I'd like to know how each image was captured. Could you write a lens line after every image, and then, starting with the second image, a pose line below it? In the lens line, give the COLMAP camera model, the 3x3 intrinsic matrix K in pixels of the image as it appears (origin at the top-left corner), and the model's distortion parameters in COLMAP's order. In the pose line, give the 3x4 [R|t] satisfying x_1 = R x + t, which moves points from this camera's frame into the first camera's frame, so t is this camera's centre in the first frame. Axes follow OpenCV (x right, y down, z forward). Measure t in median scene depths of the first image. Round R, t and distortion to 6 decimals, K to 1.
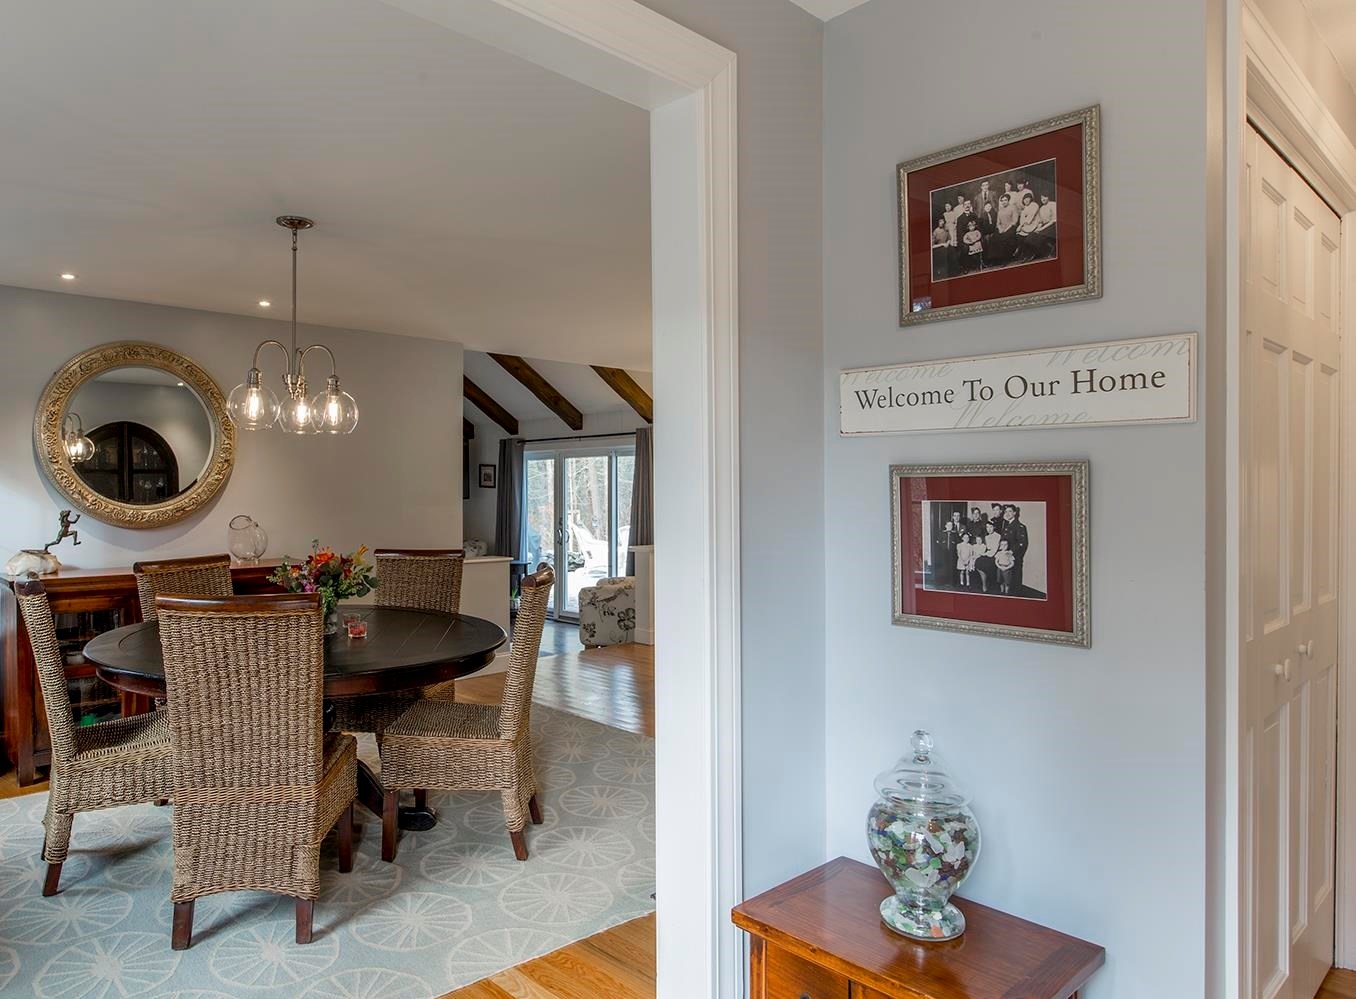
lens RADIAL K [[884.0, 0, 611.1], [0, 884.0, 494.9], [0, 0, 1]] dist [-0.001608, -0.003212]
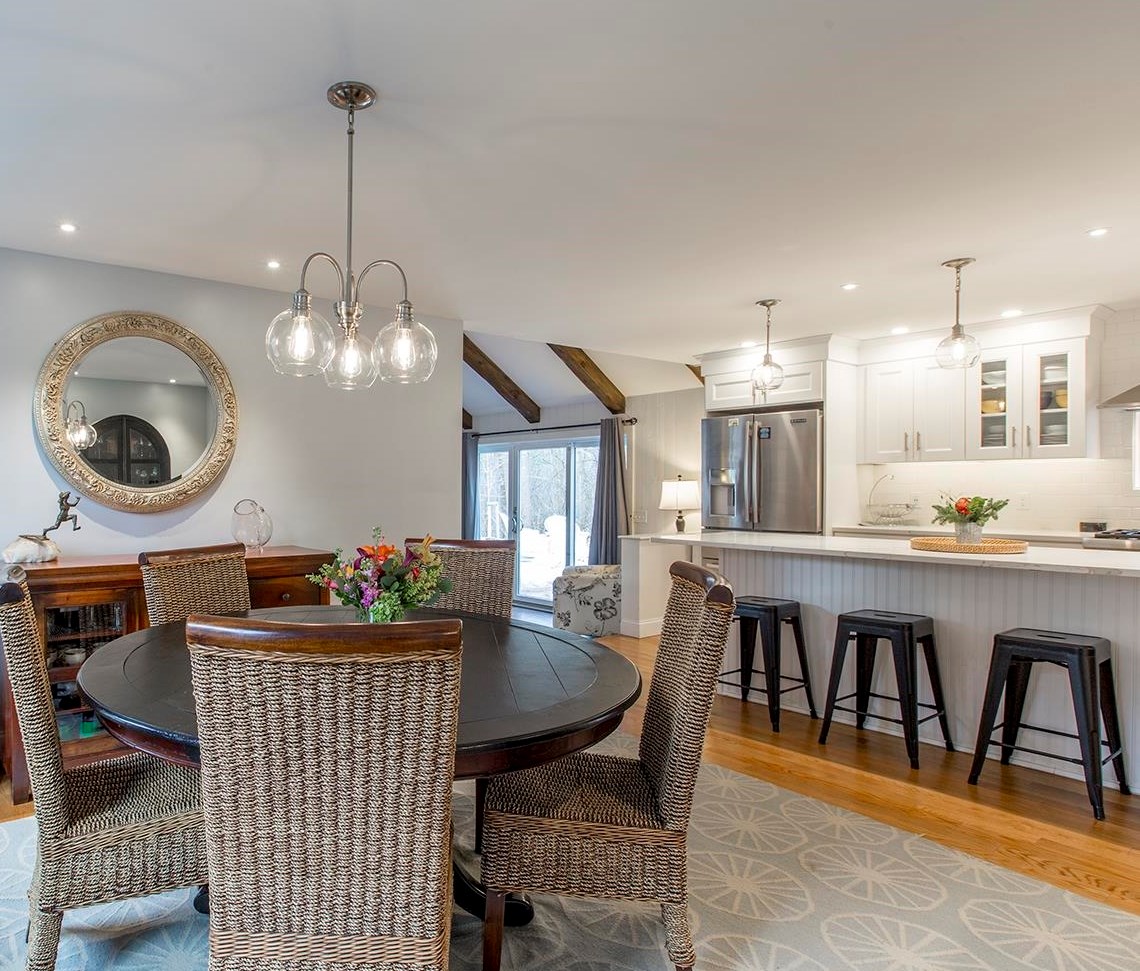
lens RADIAL K [[765.6, 0, 434.6], [0, 765.6, 488.7], [0, 0, 1]] dist [-0.008435, 0.001911]
pose [[0.993464, 0.003072, -0.114105, -0.154268], [-0.003091, 0.999995, 0.000010, 0.013269], [0.114105, 0.000343, 0.993469, 0.268989]]
